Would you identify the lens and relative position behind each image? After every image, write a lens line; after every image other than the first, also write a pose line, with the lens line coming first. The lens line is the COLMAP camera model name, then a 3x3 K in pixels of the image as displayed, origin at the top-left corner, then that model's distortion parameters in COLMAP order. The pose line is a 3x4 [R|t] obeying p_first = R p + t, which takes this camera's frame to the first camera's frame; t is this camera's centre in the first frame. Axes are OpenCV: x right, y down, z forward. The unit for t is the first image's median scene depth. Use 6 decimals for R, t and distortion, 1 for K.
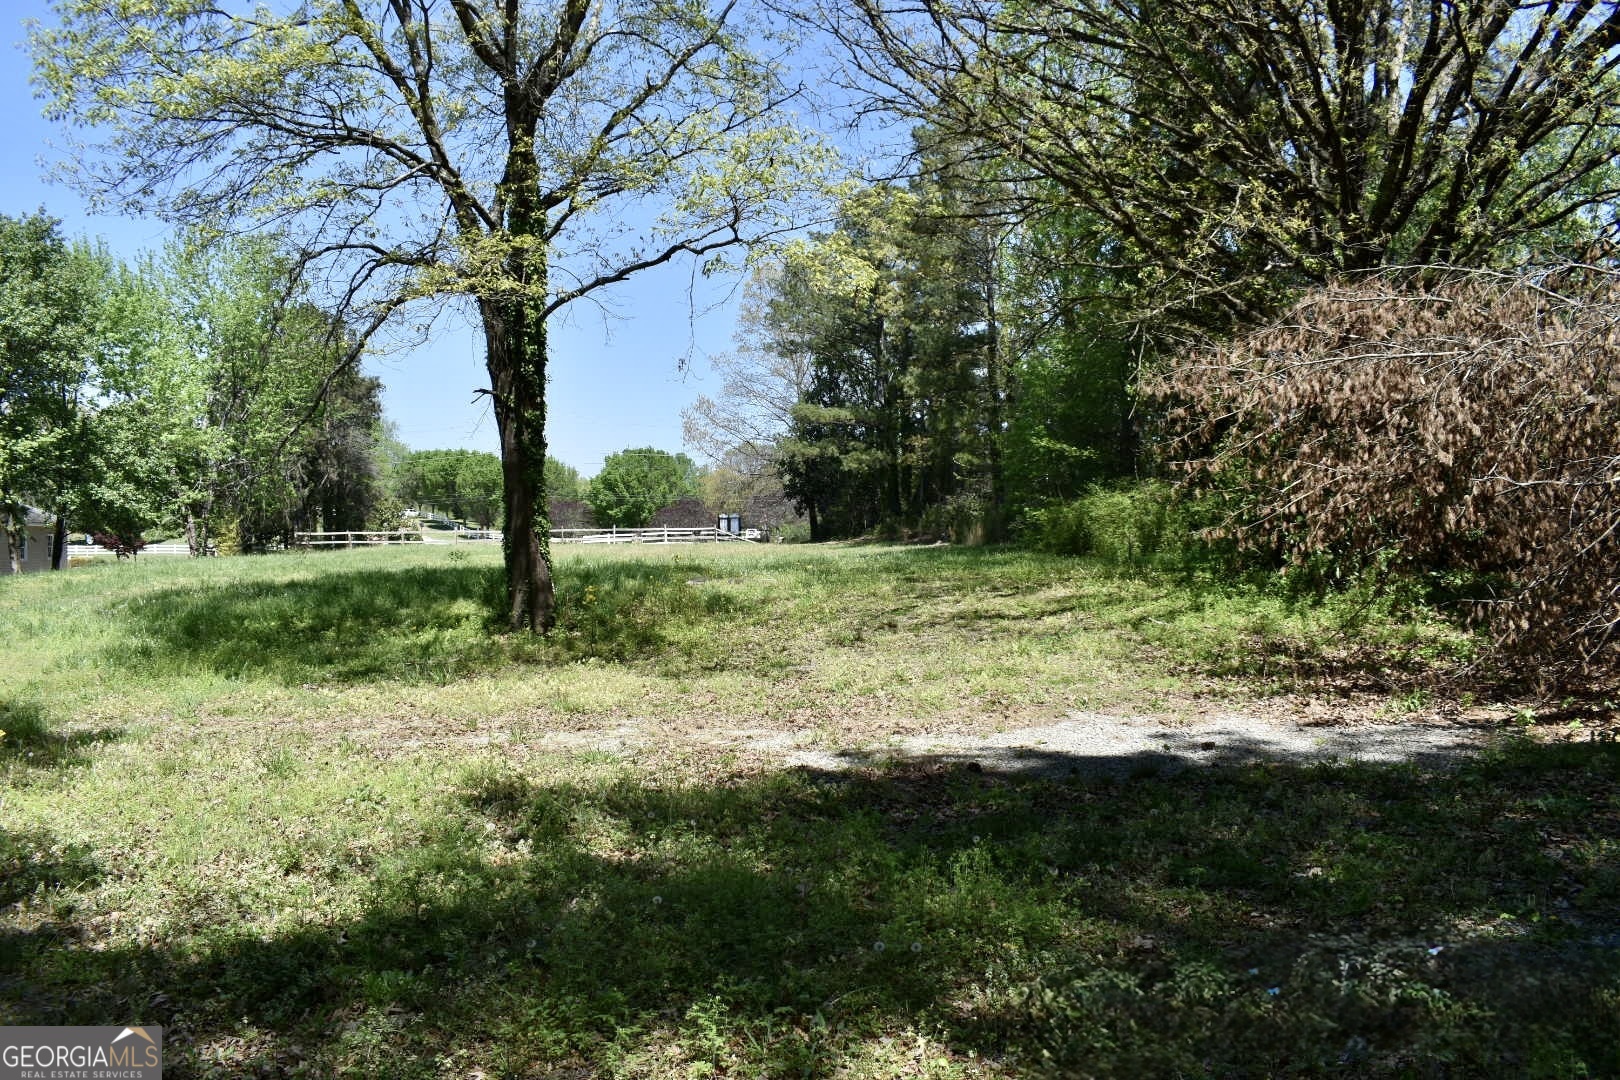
lens RADIAL K [[1239.5, 0, 810.2], [0, 1239.5, 549.4], [0, 0, 1]] dist [-0.113495, 0.030186]
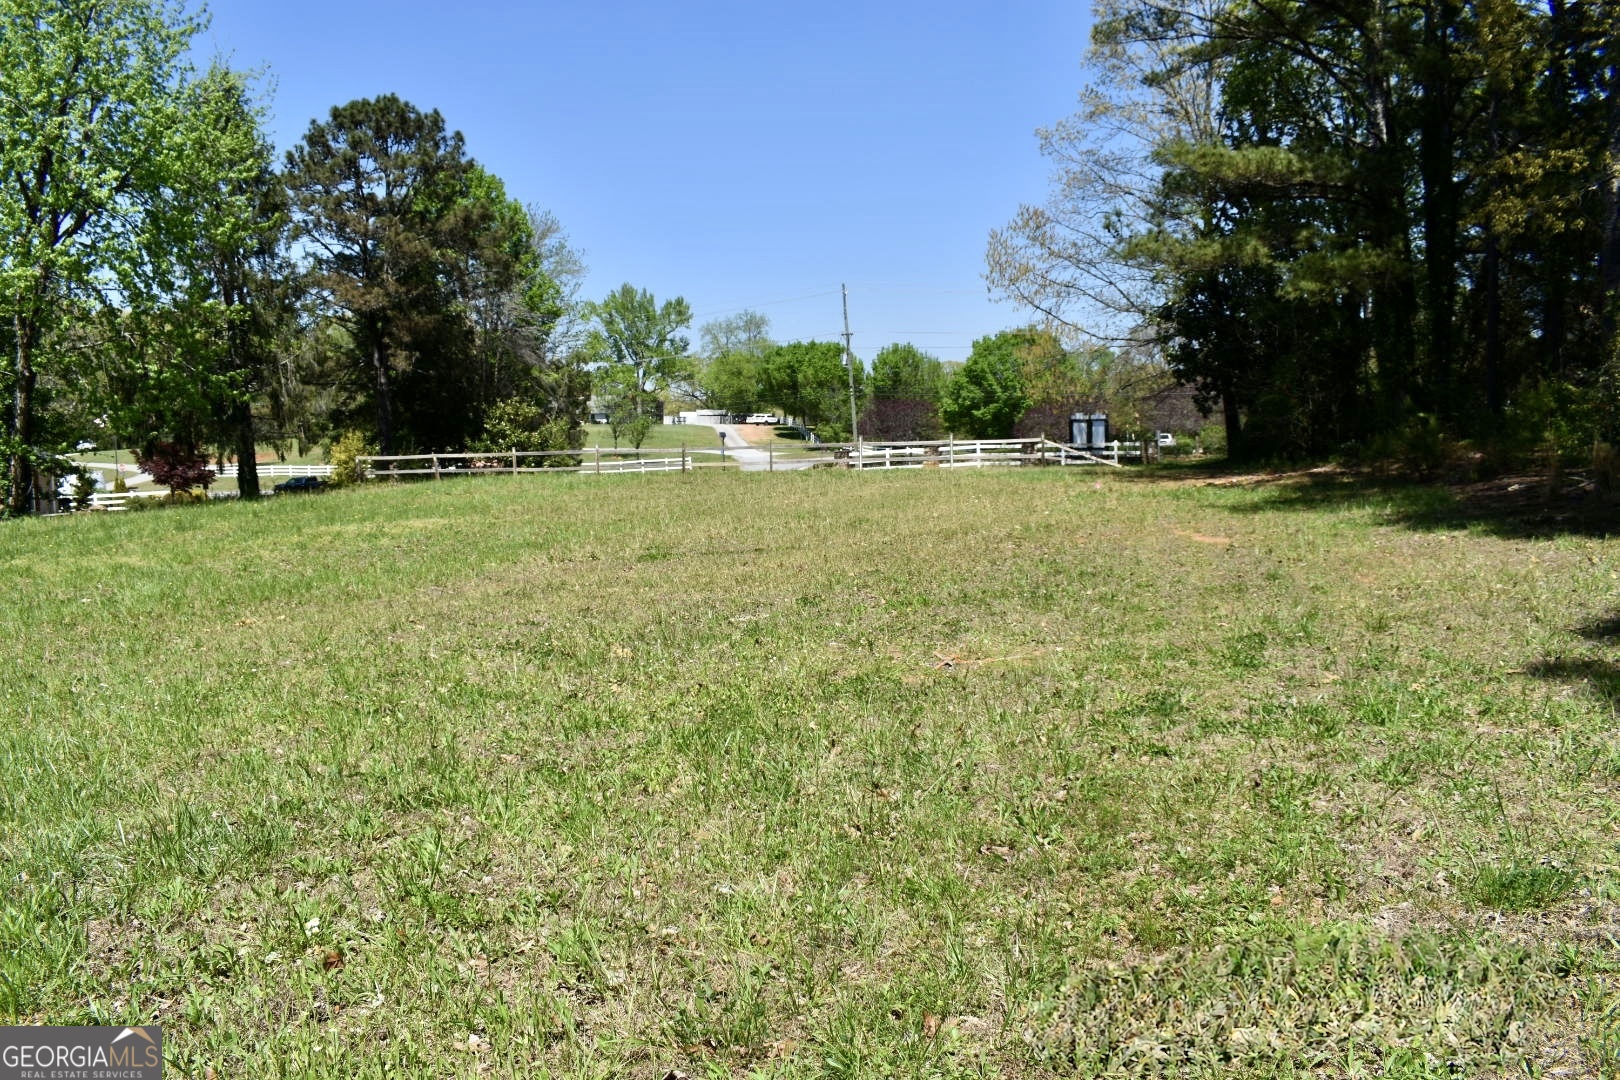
lens RADIAL K [[1239.5, 0, 805.8], [0, 1239.5, 533.1], [0, 0, 1]] dist [-0.113495, 0.030186]
pose [[0.936654, 0.013700, -0.349988, 0.024729], [0.009508, 0.997872, 0.064507, -0.018129], [0.350127, -0.063748, 0.934531, 0.684619]]
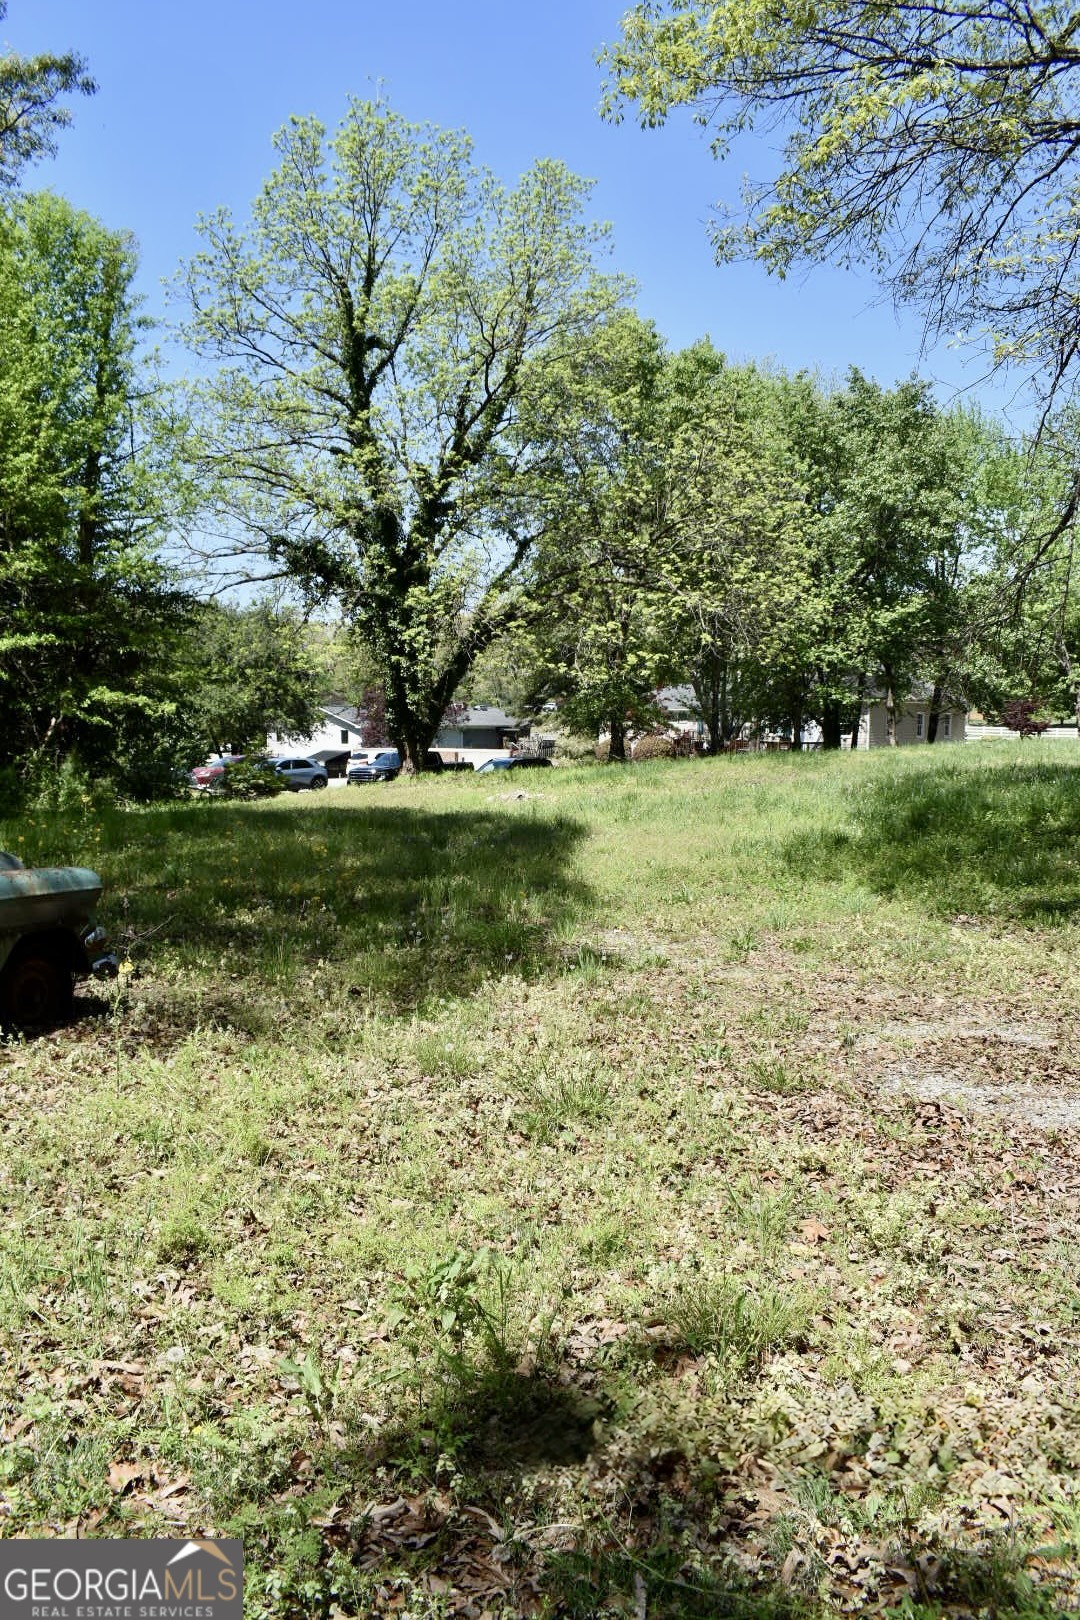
lens RADIAL K [[1239.5, 0, 551.5], [0, 1239.5, 838.6], [0, 0, 1]] dist [-0.113495, 0.030186]
pose [[0.602828, 0.090850, -0.792682, -0.006107], [-0.023930, 0.995108, 0.095852, 0.002752], [0.797512, -0.038813, 0.602053, 0.109650]]
